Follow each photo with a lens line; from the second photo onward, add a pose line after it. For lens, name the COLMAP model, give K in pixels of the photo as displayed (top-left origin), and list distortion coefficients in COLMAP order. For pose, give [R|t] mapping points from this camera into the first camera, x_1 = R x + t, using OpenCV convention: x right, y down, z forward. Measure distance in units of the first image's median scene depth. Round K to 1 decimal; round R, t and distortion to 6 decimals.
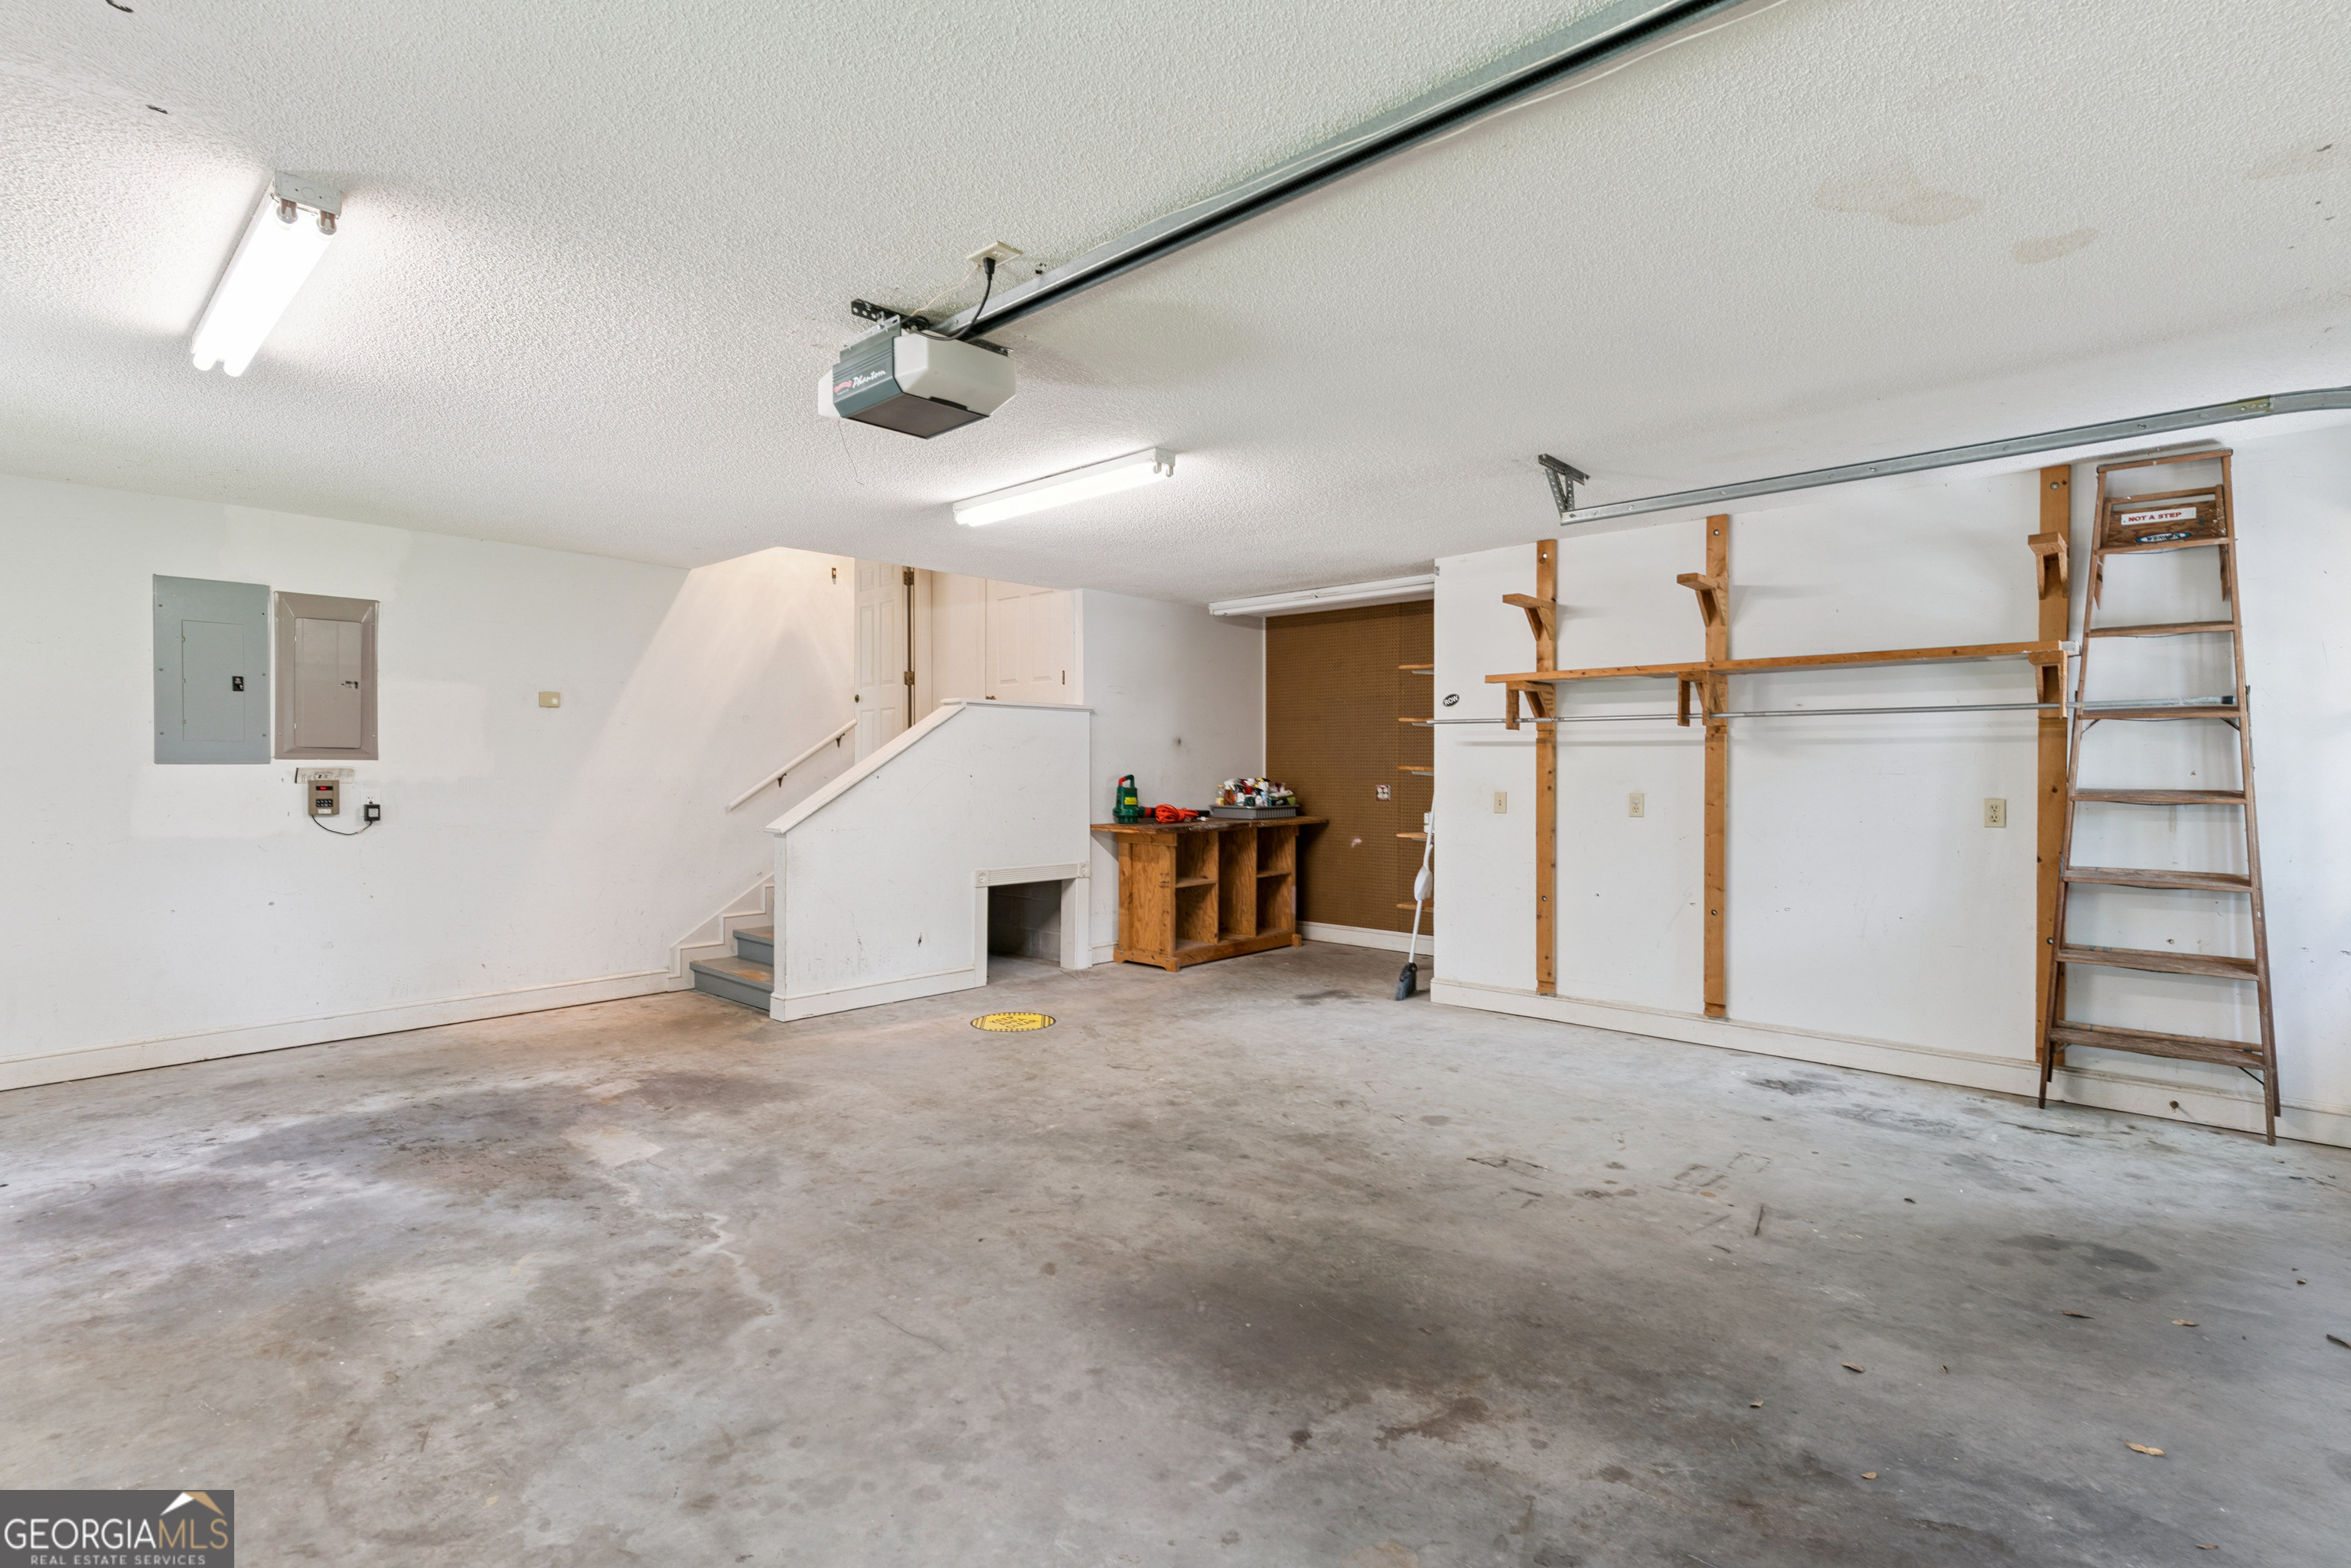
lens RADIAL K [[1115.7, 0, 1178.4], [0, 1115.7, 779.3], [0, 0, 1]] dist [0.001006, -0.001316]
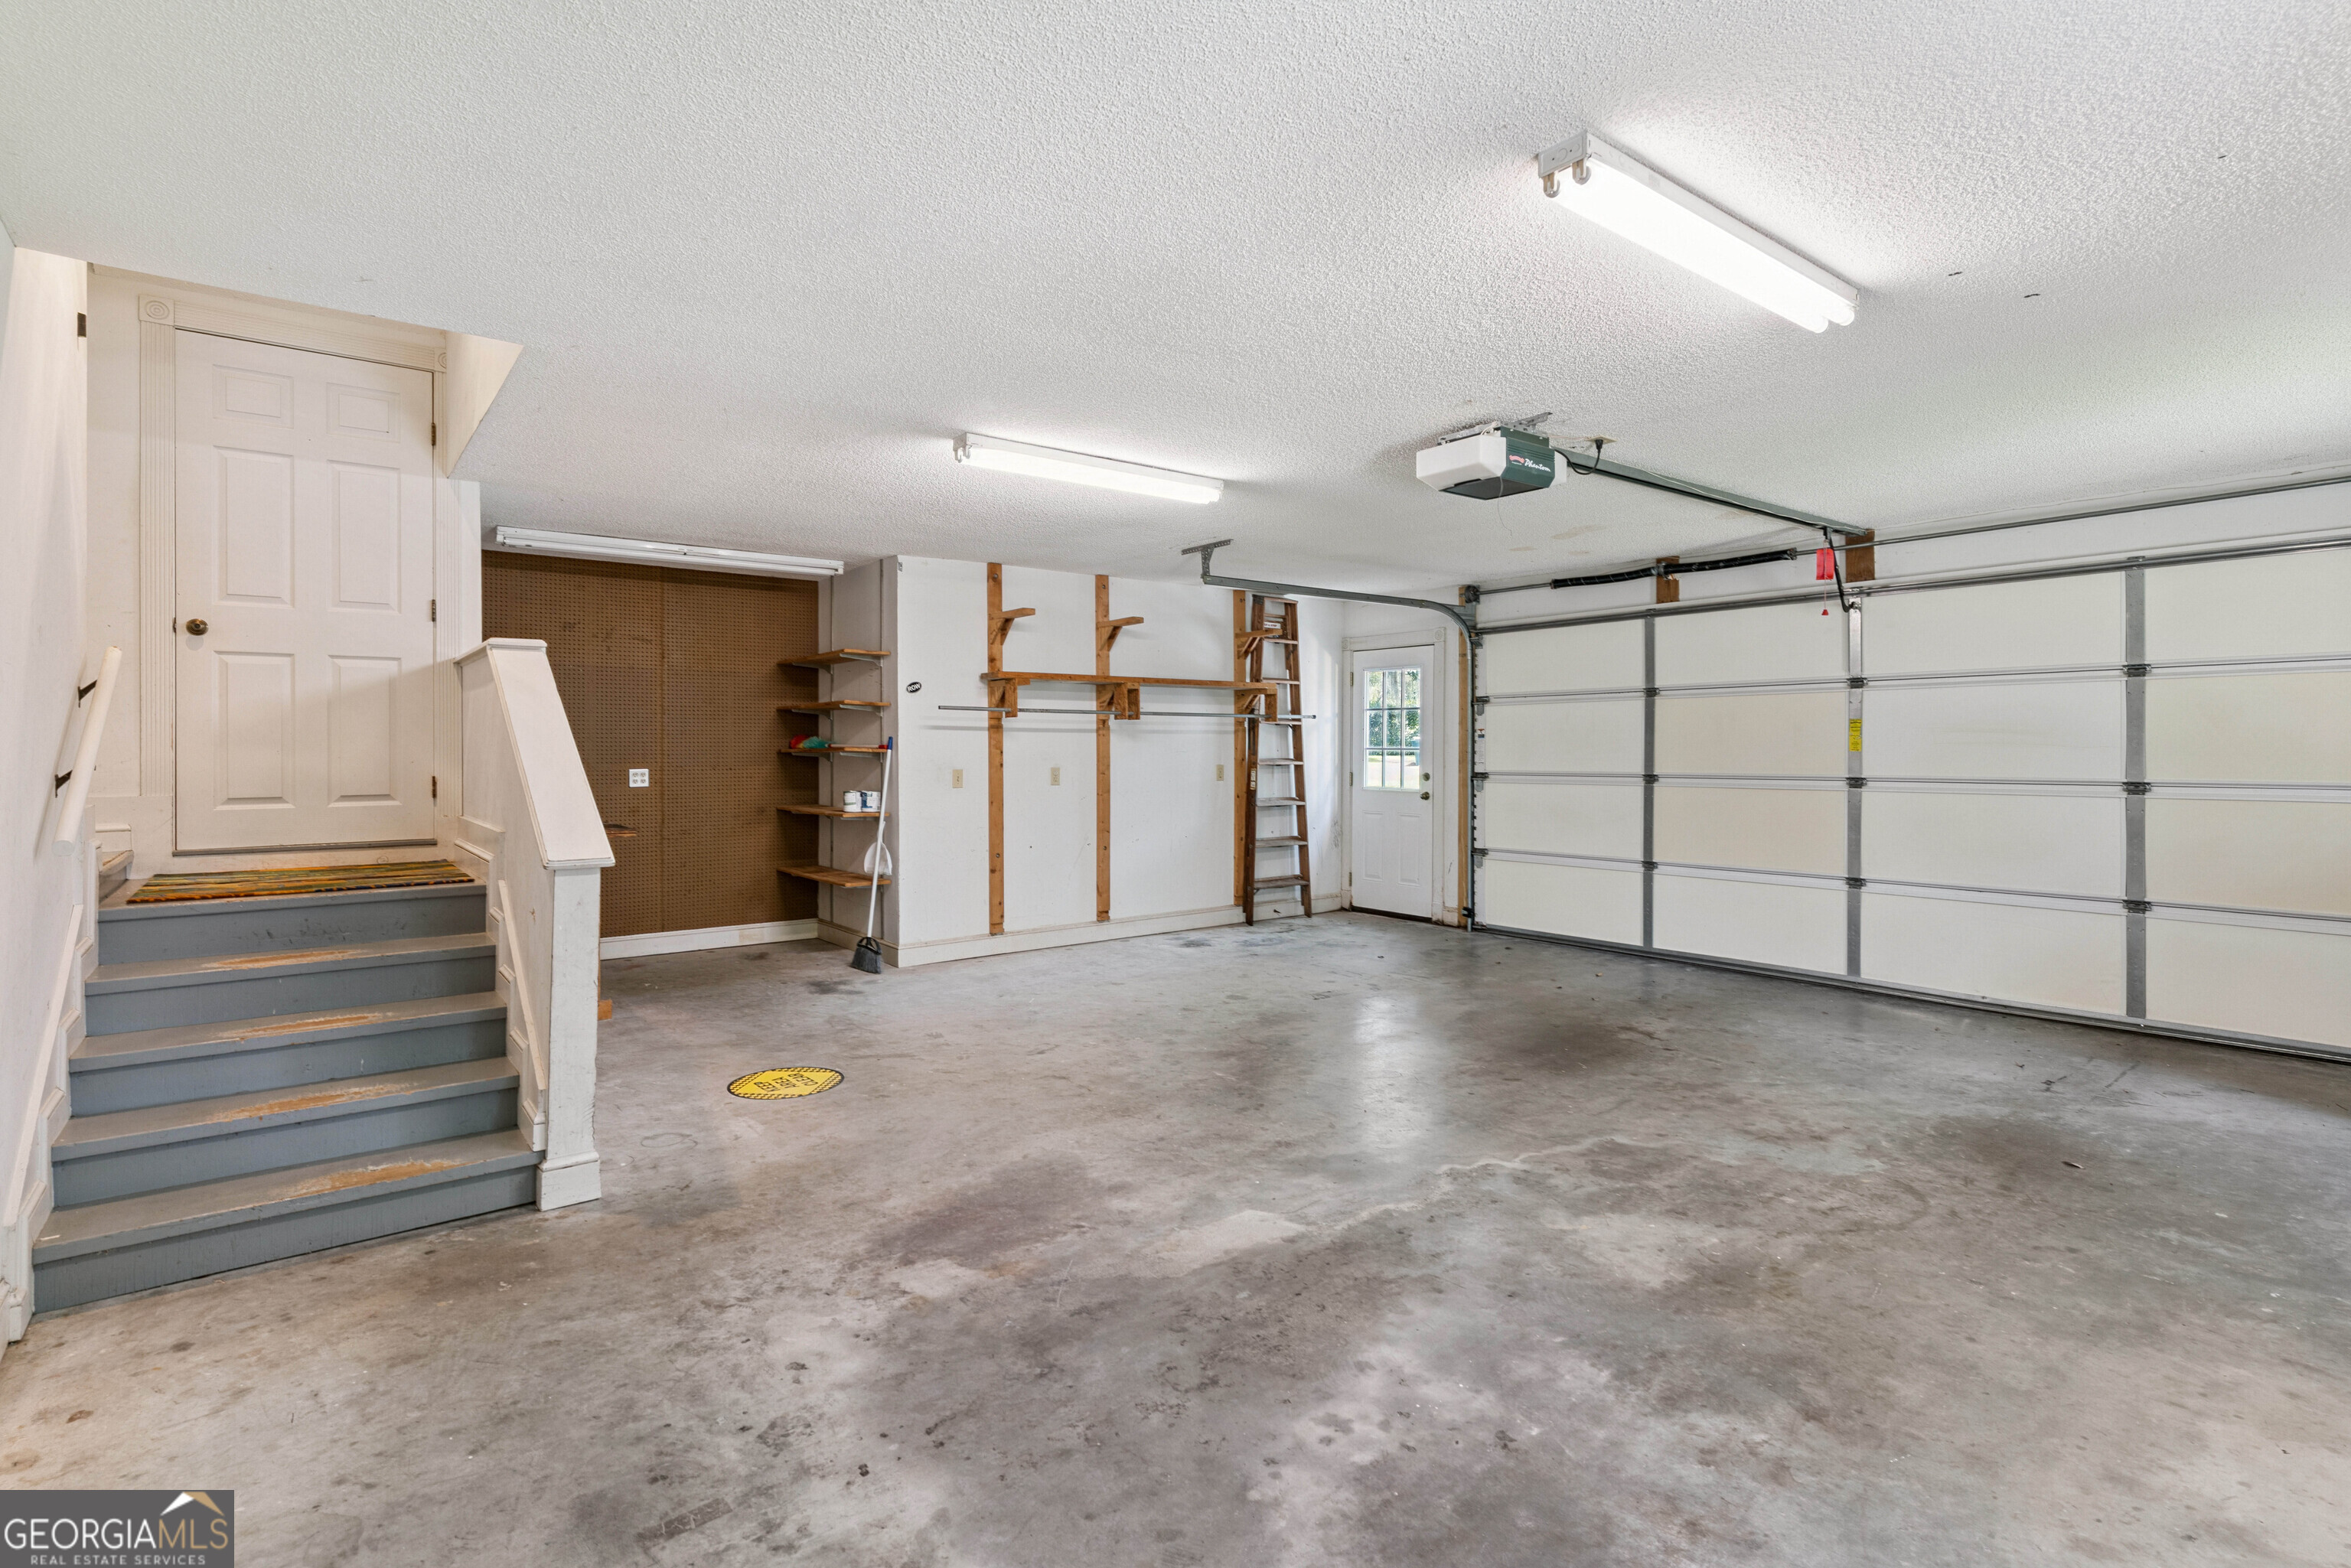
lens RADIAL K [[1115.7, 0, 1178.4], [0, 1115.7, 779.3], [0, 0, 1]] dist [0.001006, -0.001316]
pose [[0.168053, -0.028657, 0.985361, -1.381111], [0.012955, 0.999555, 0.026860, -0.011735], [-0.985693, 0.008251, 0.168350, 0.983766]]
